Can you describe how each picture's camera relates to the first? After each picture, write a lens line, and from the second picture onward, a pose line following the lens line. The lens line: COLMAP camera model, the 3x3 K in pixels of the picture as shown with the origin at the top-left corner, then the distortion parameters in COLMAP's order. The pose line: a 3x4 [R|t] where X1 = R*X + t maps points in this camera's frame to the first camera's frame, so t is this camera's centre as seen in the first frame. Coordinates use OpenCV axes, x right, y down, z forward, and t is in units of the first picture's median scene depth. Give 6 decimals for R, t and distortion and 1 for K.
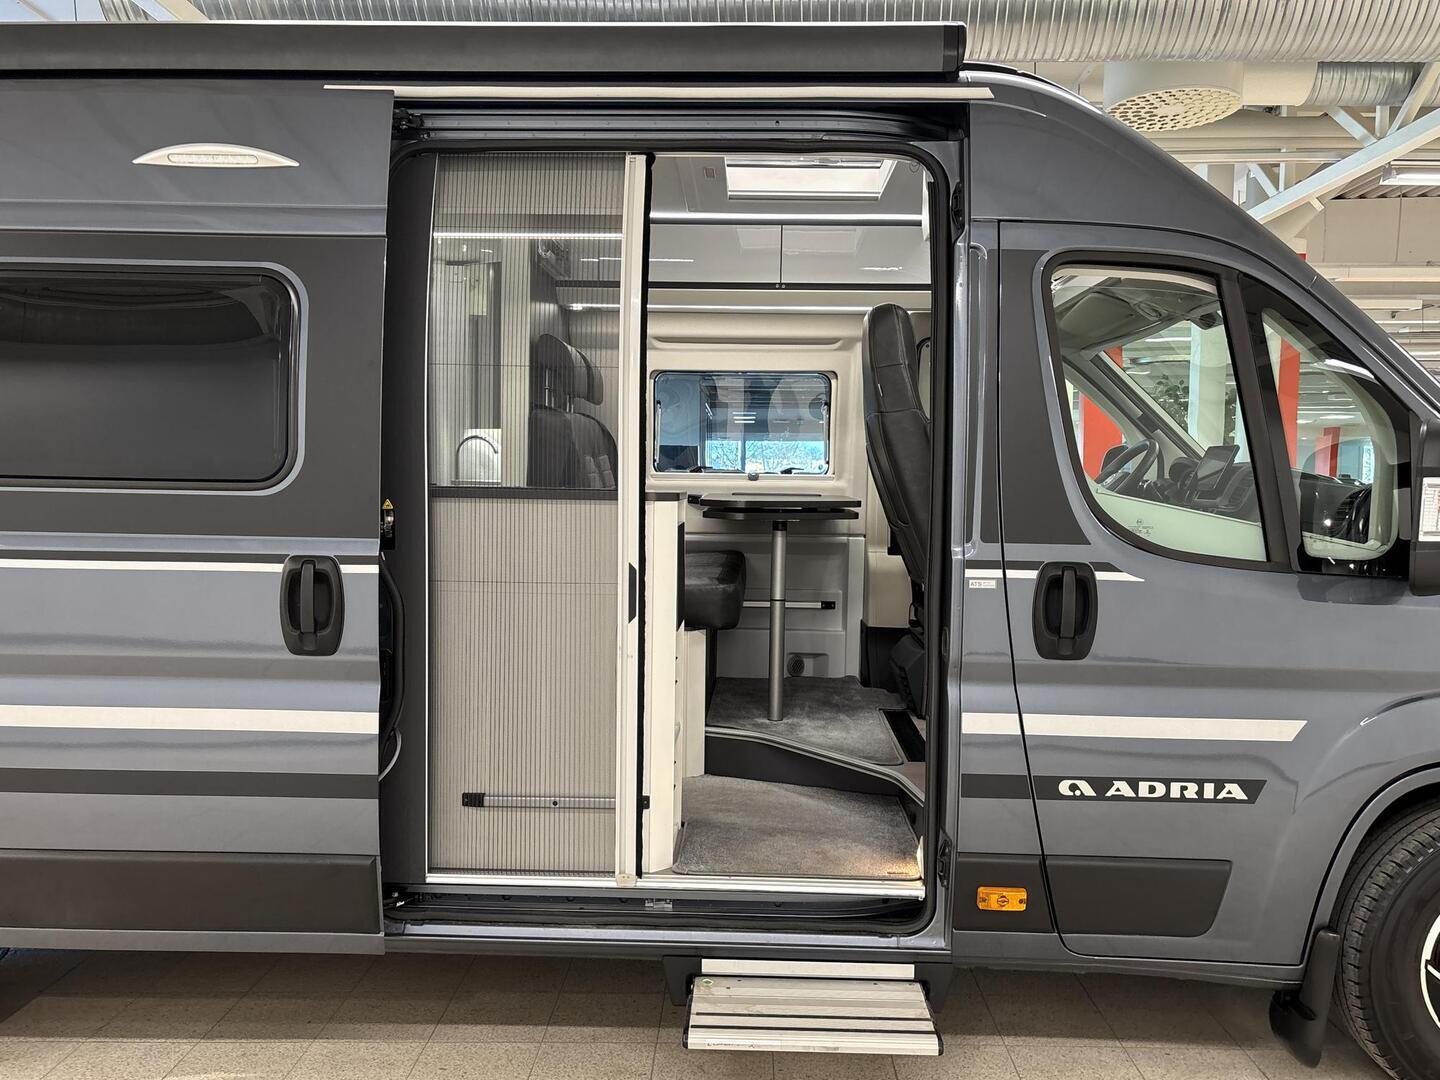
lens RADIAL K [[1171.6, 0, 723.3], [0, 1171.6, 540.5], [0, 0, 1]] dist [0.008449, -0.000227]
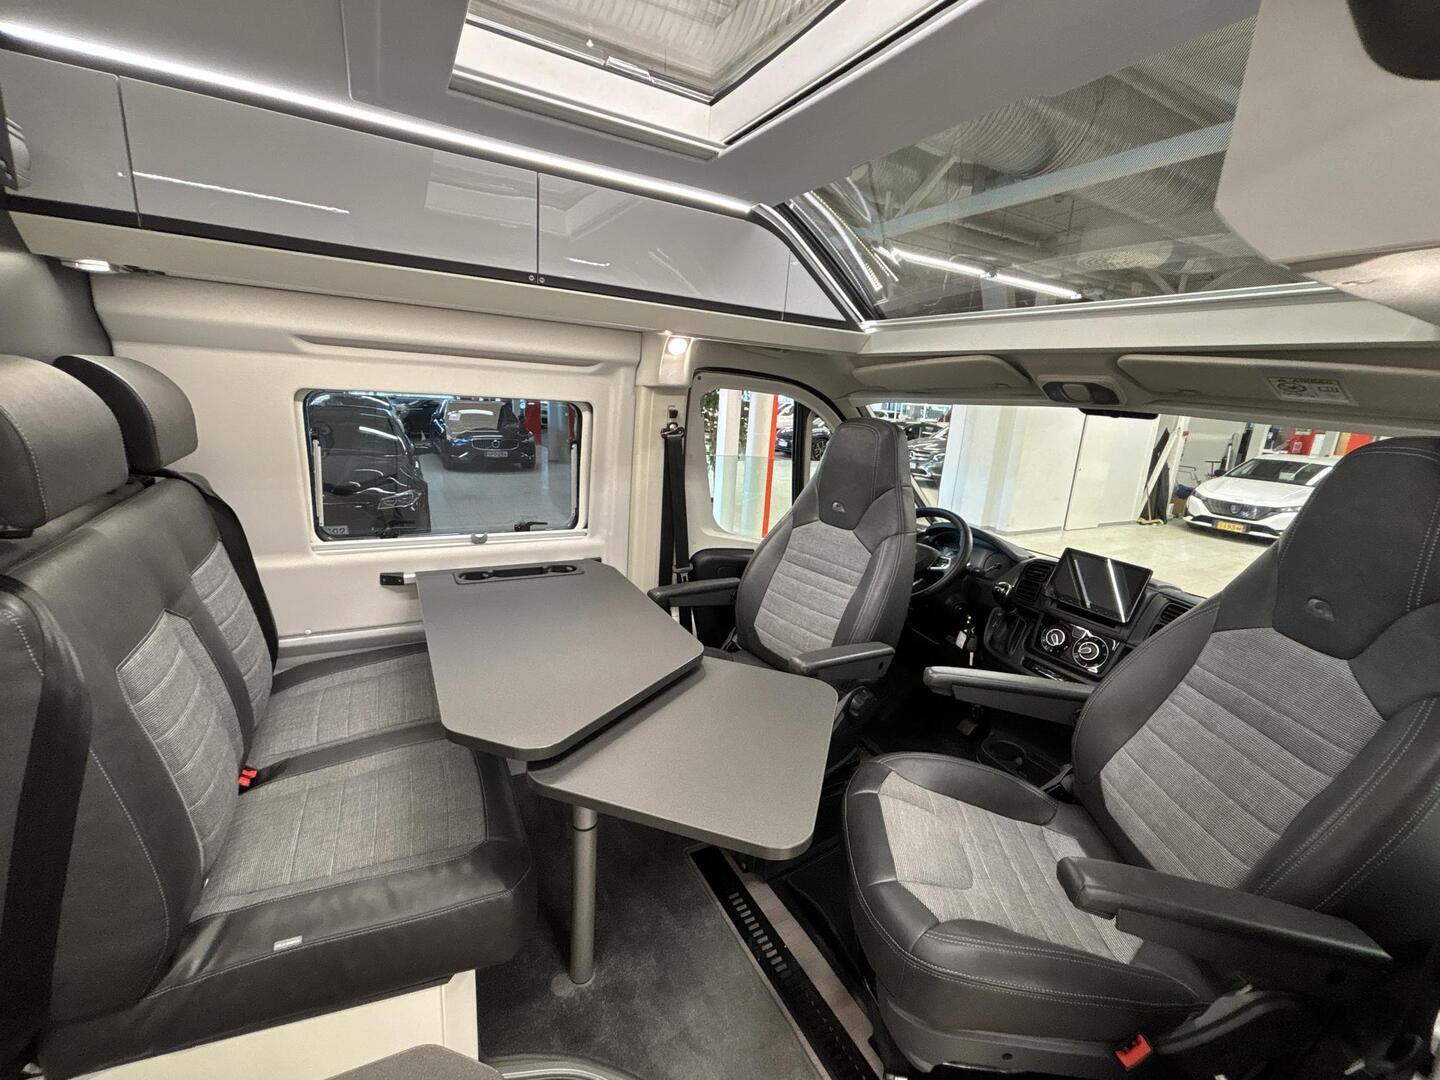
lens RADIAL K [[596.2, 0, 726.3], [0, 596.2, 531.3], [0, 0, 1]] dist [0.002416, -0.001052]
pose [[0.852854, -0.083076, 0.515498, -0.036618], [-0.013594, 0.983395, 0.180970, -0.133752], [-0.521972, -0.161348, 0.837563, 0.613449]]
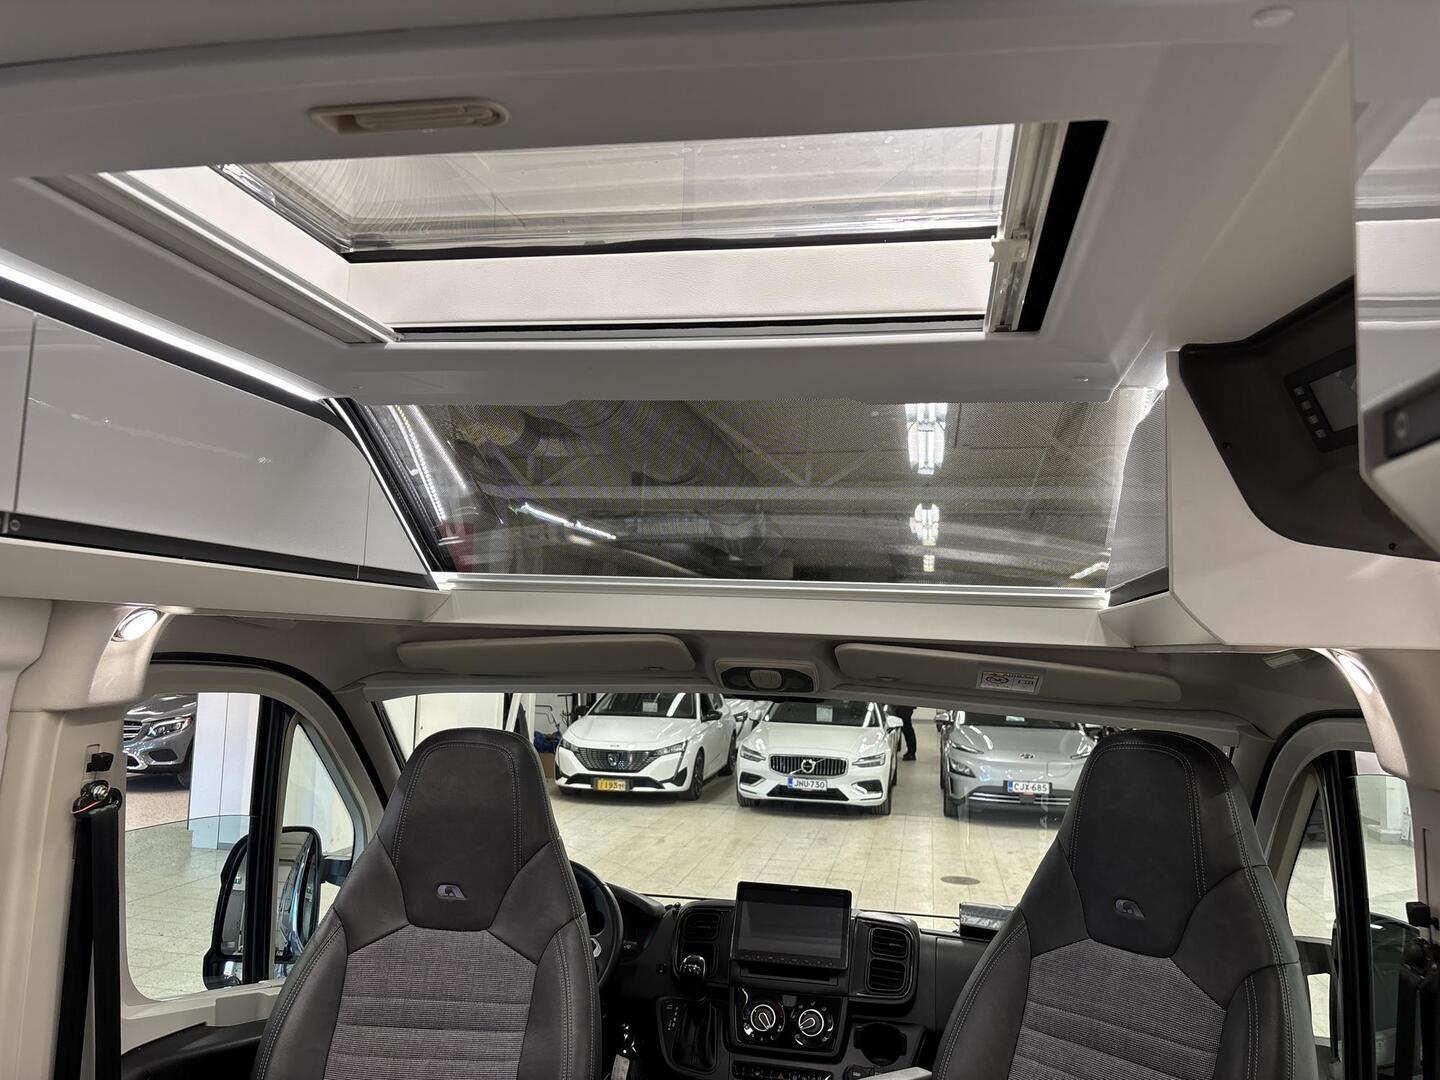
lens RADIAL K [[1067.1, 0, 709.5], [0, 1067.1, 543.0], [0, 0, 1]] dist [0.025959, 0.001911]
pose [[0.175377, 0.078914, 0.981334, -0.158480], [0.038695, 0.995460, -0.086965, -0.171752], [-0.983741, 0.053224, 0.171527, 0.741497]]
